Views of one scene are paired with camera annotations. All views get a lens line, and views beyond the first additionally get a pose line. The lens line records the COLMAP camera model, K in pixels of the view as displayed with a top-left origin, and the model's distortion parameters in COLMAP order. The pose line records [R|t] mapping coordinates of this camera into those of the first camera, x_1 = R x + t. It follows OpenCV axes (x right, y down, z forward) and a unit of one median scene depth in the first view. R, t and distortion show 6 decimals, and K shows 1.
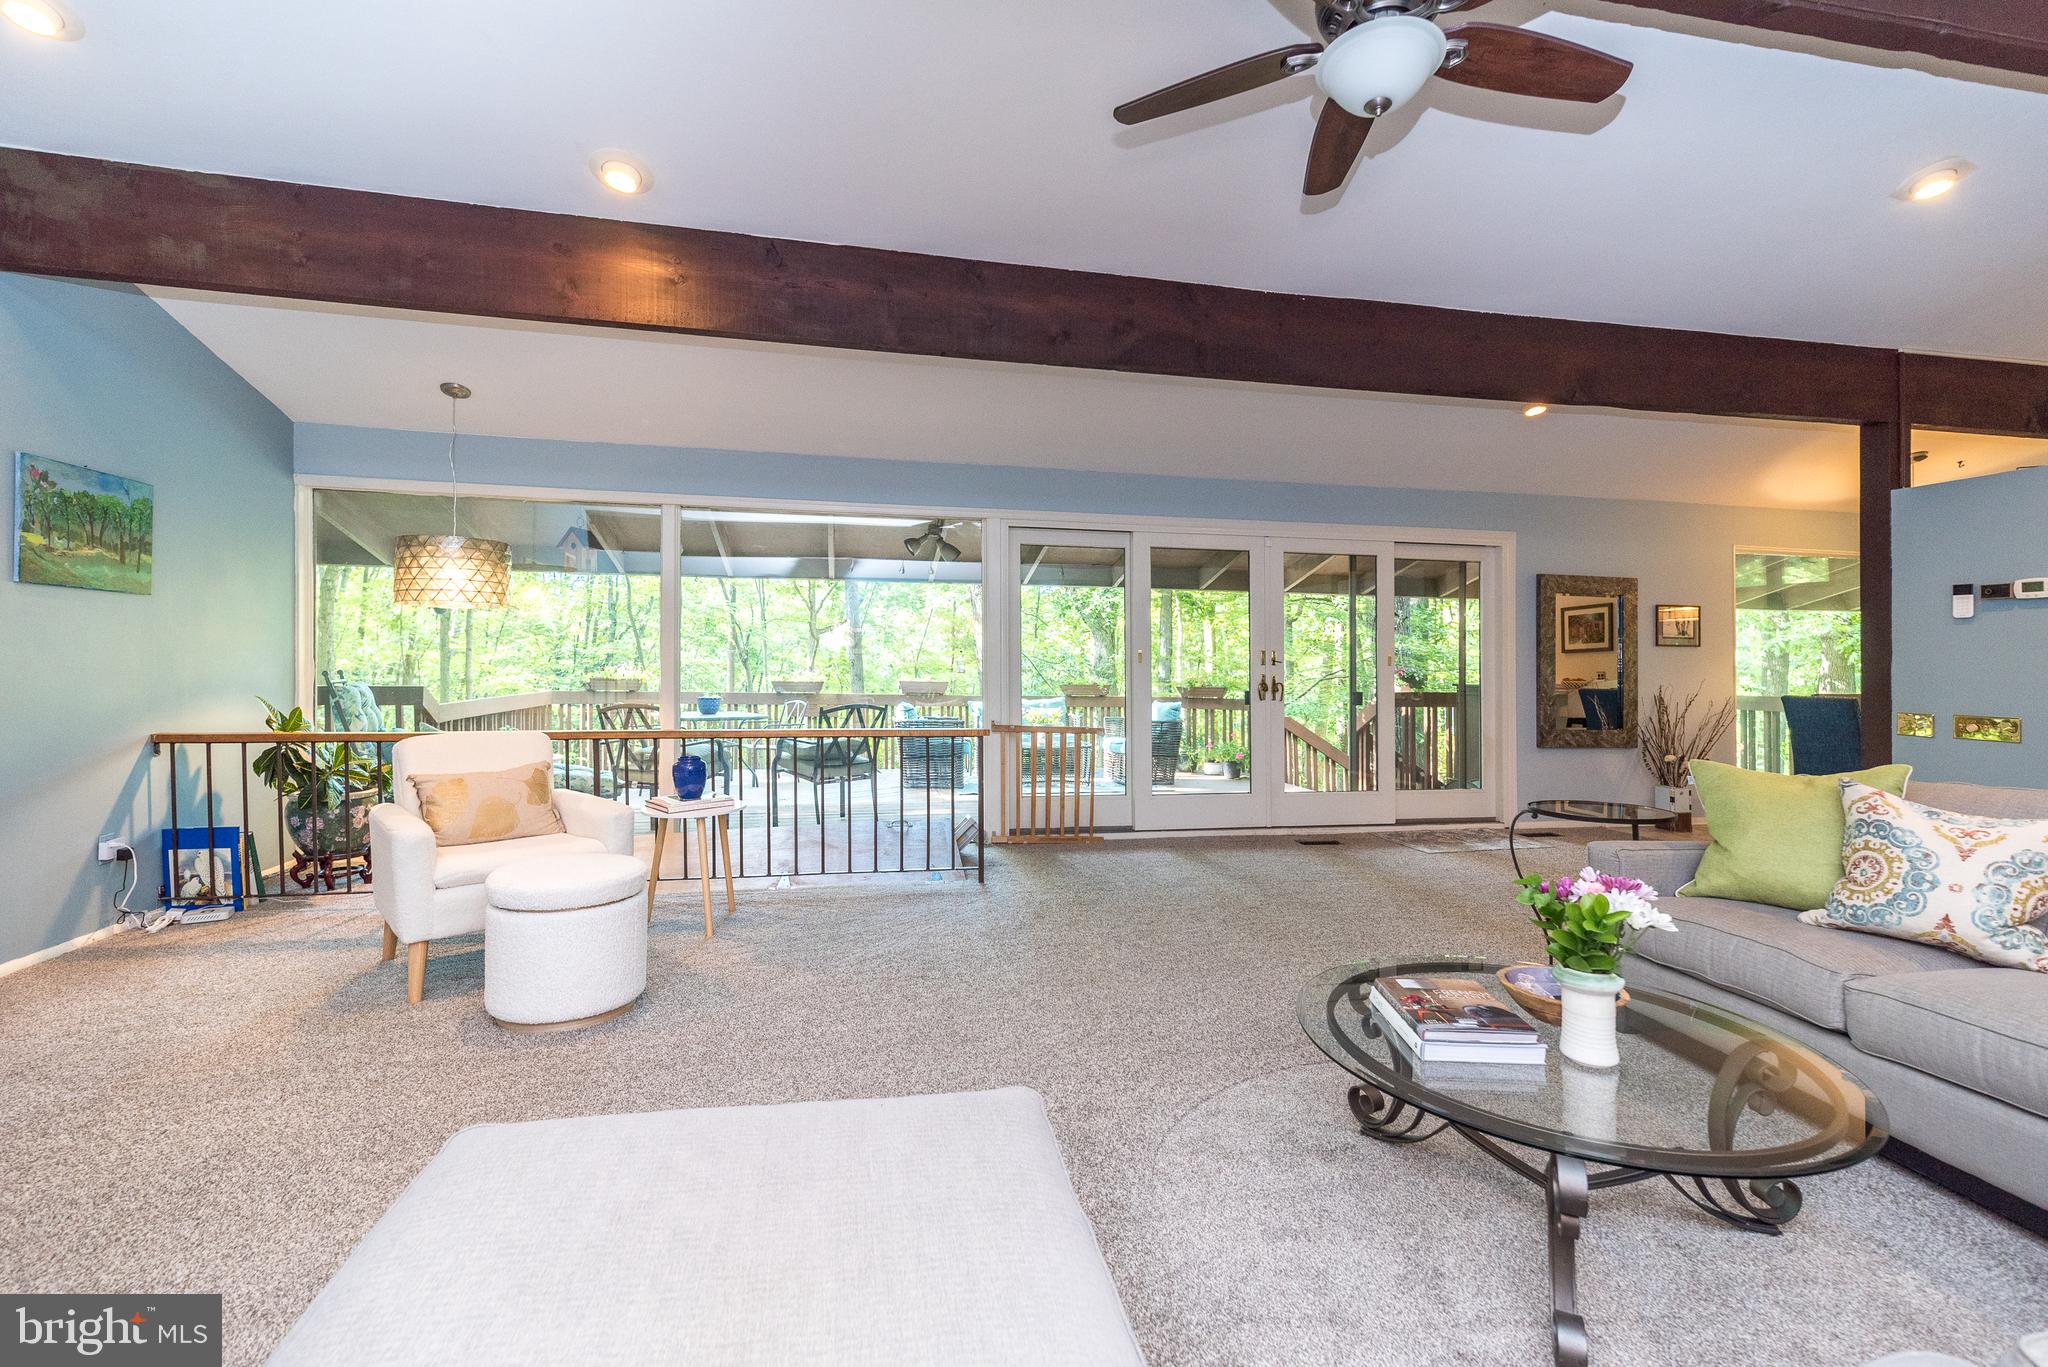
lens RADIAL K [[895.0, 0, 1026.9], [0, 895.0, 643.5], [0, 0, 1]] dist [0.006923, -0.000321]
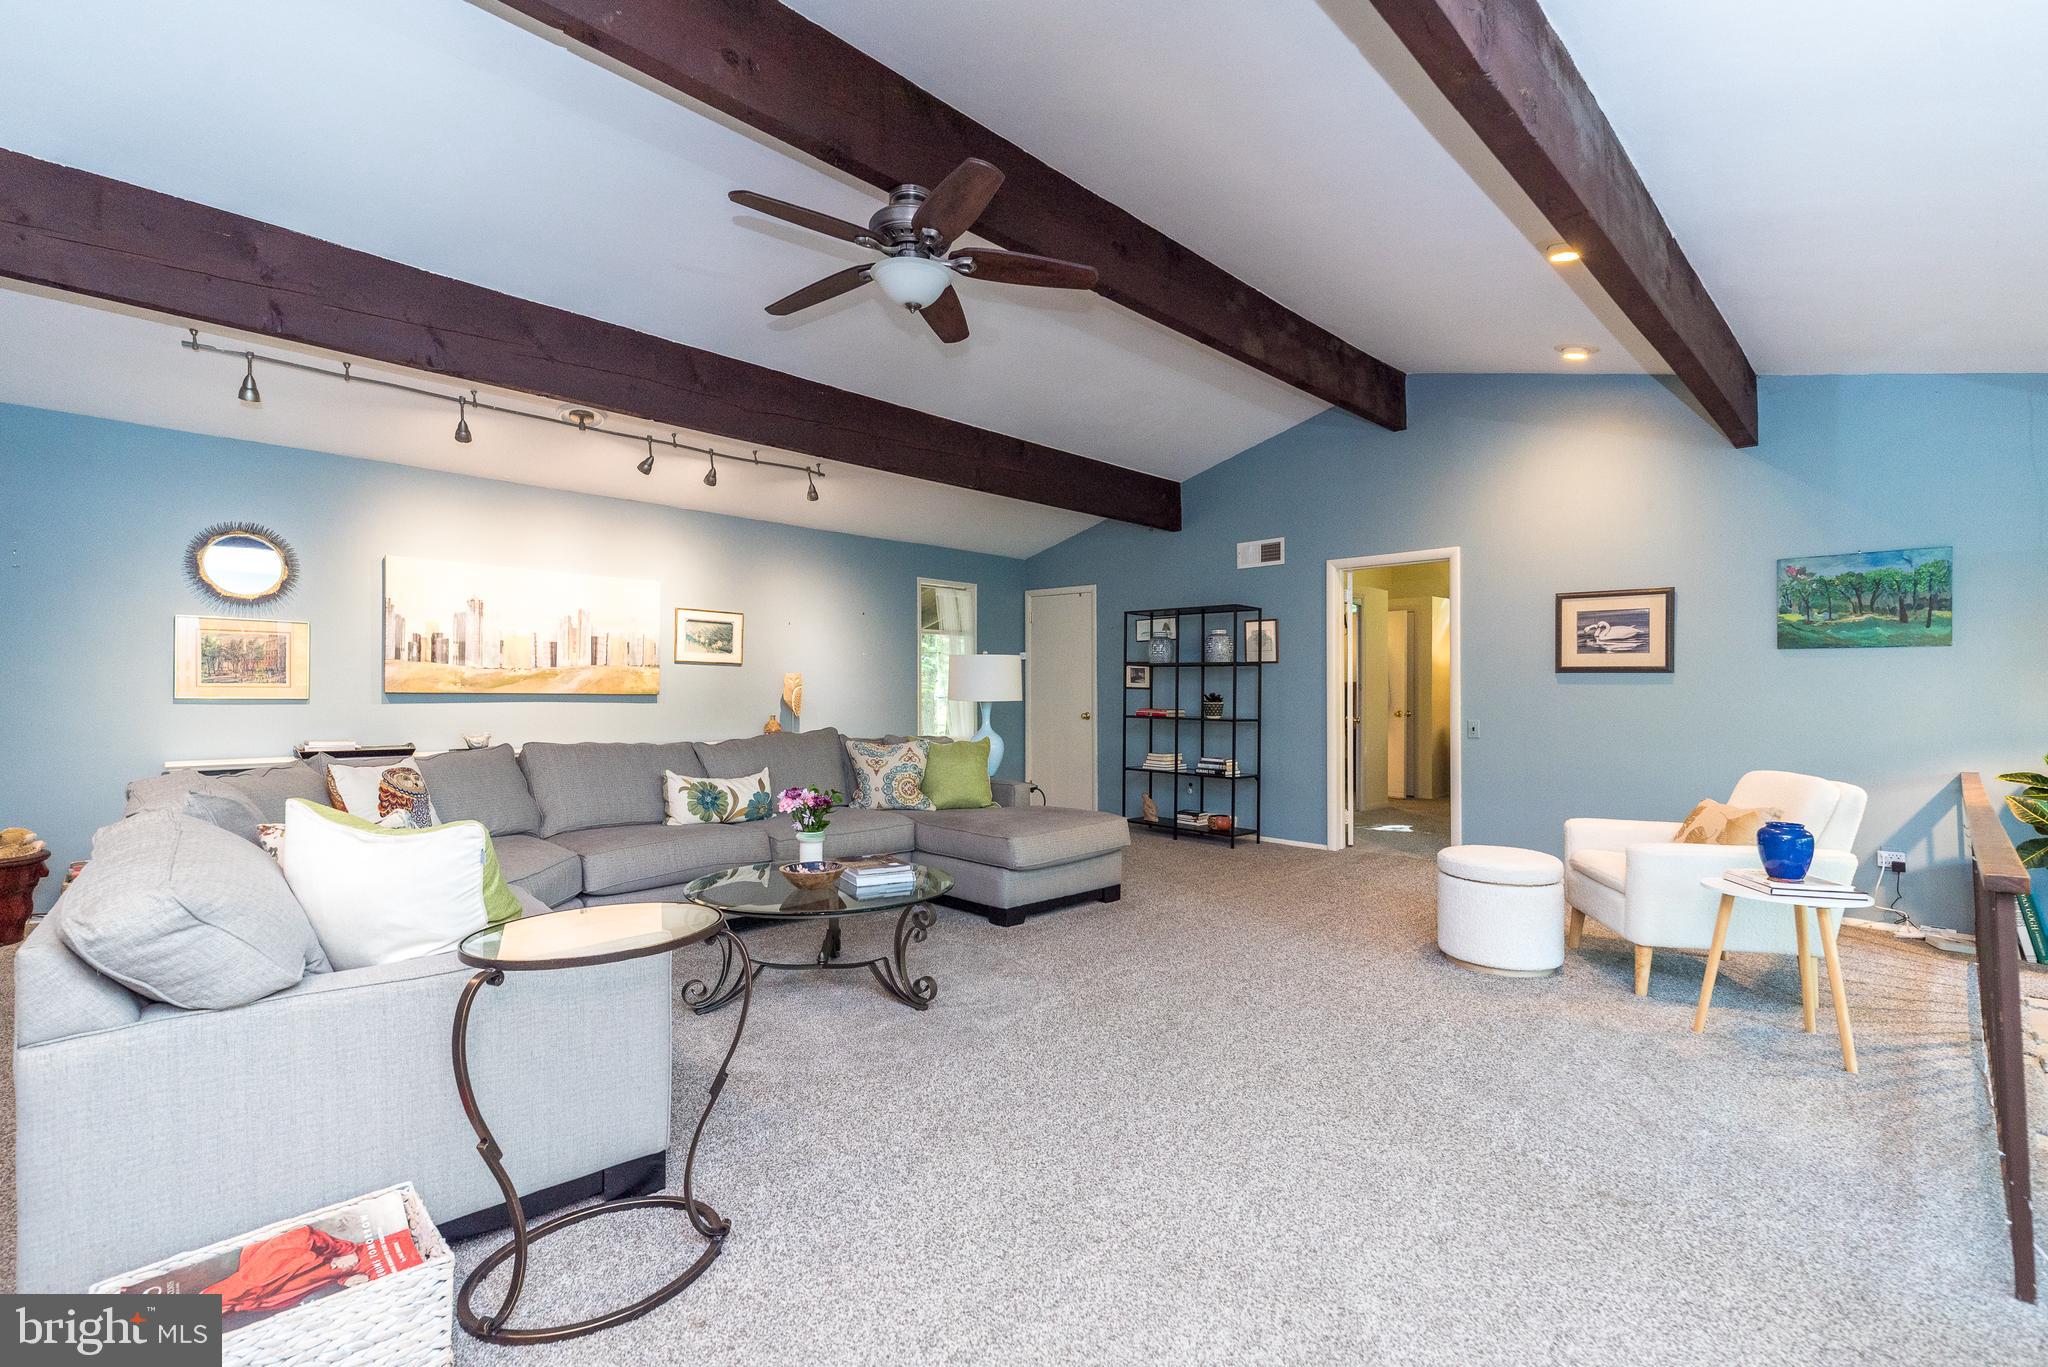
lens RADIAL K [[895.0, 0, 1019.2], [0, 895.0, 694.1], [0, 0, 1]] dist [0.006923, -0.000321]
pose [[-0.840683, -0.006053, -0.541494, 0.613263], [0.000876, 0.999921, -0.012536, 0.019693], [0.541527, -0.011013, -0.840611, 1.348073]]
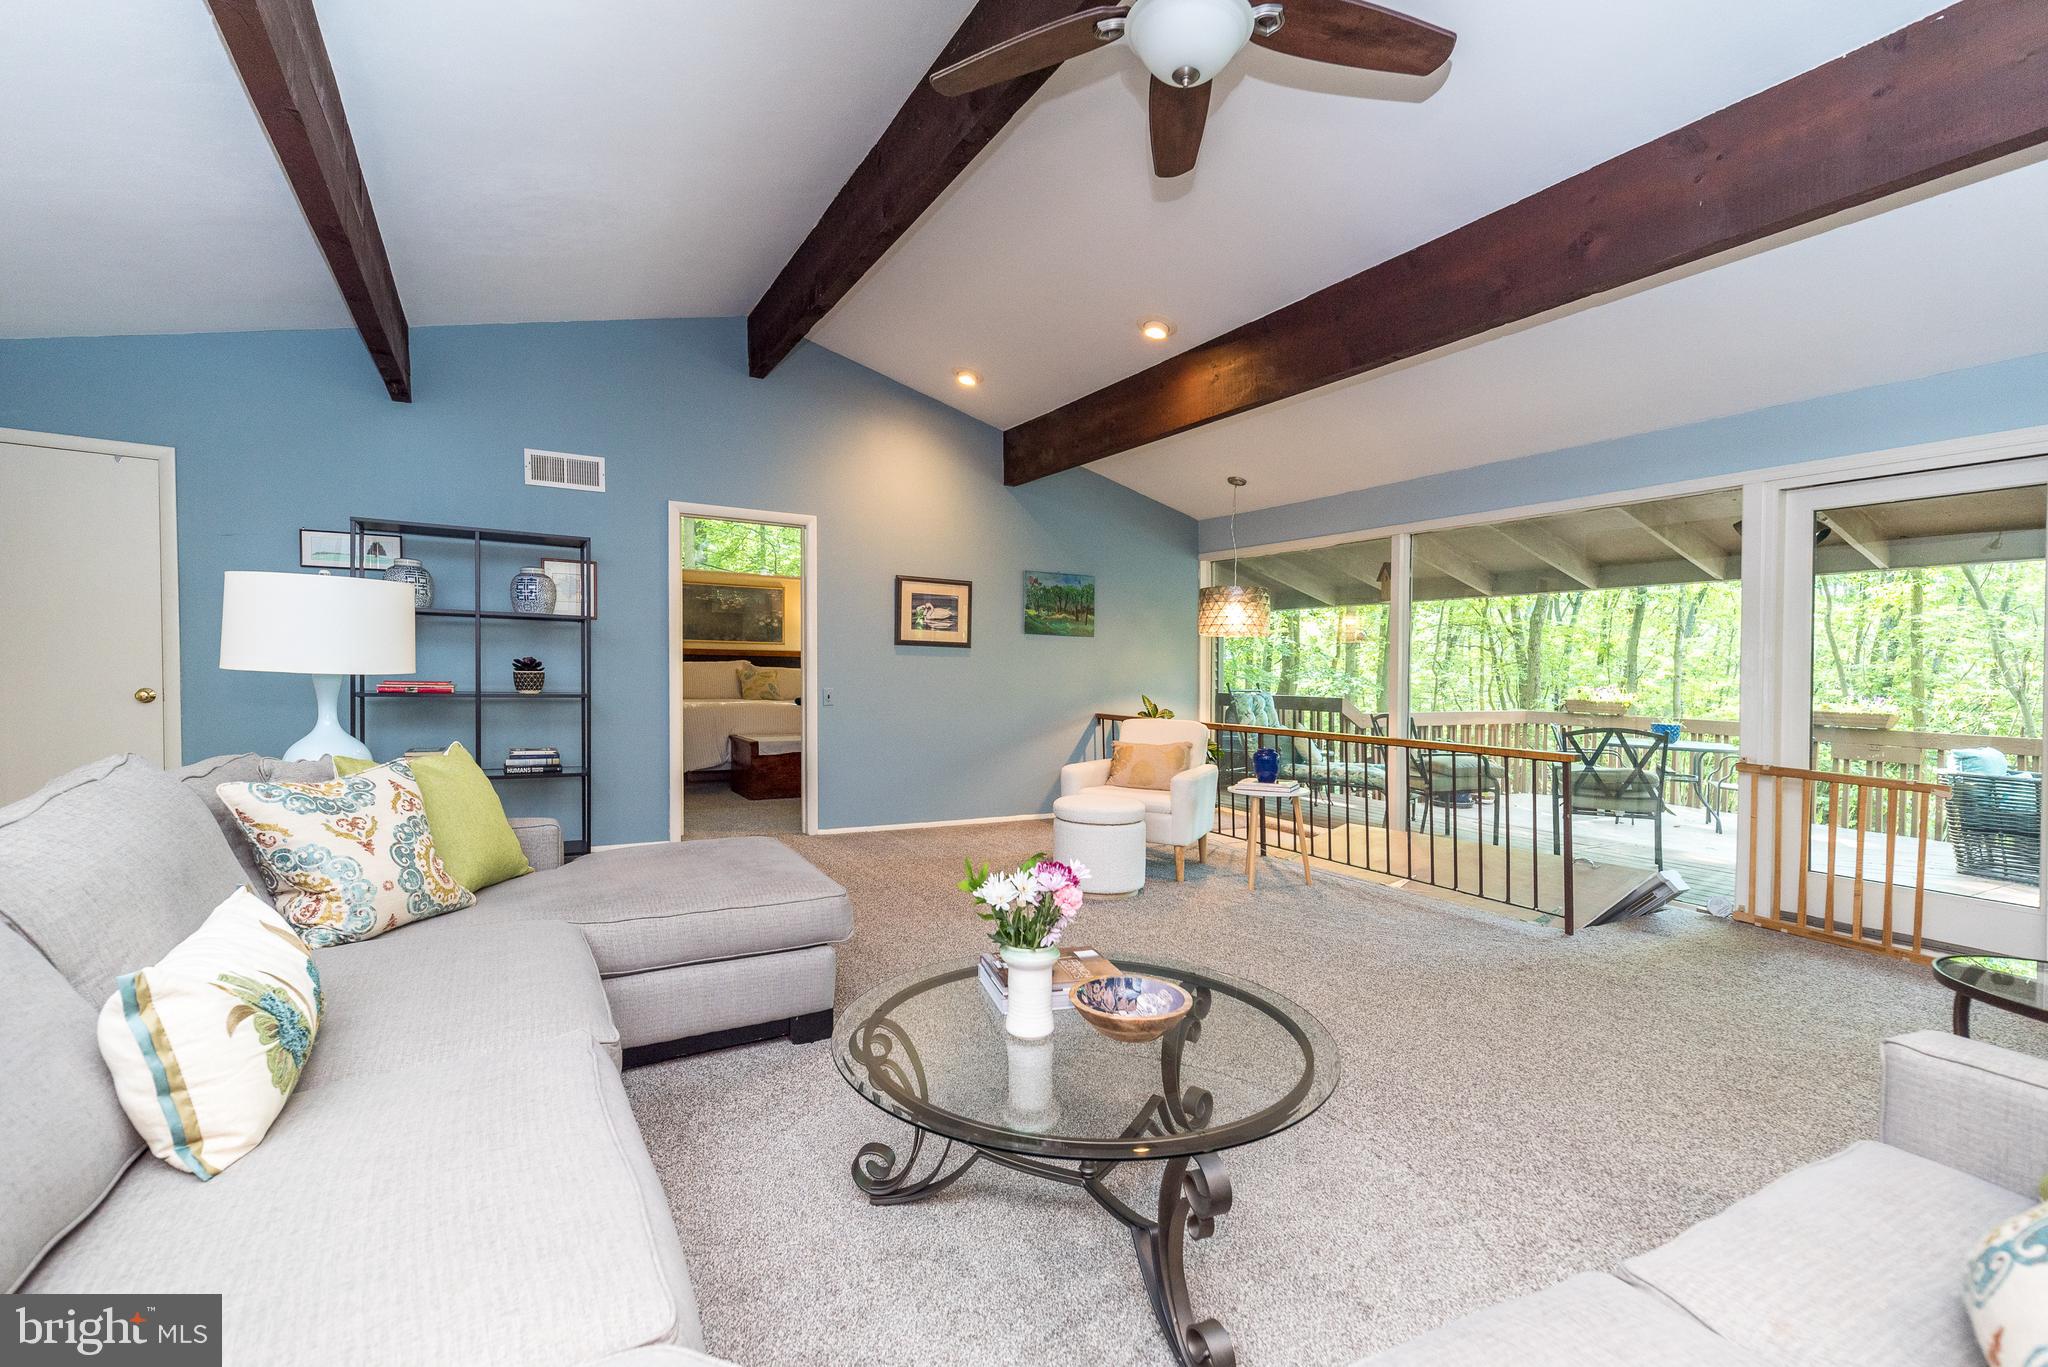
lens RADIAL K [[895.0, 0, 1014.3], [0, 895.0, 675.9], [0, 0, 1]] dist [0.006923, -0.000321]
pose [[0.315506, -0.000544, -0.948924, 0.708643], [0.005282, 0.999985, 0.001183, 0.022406], [0.948909, -0.005385, 0.315504, 0.285286]]
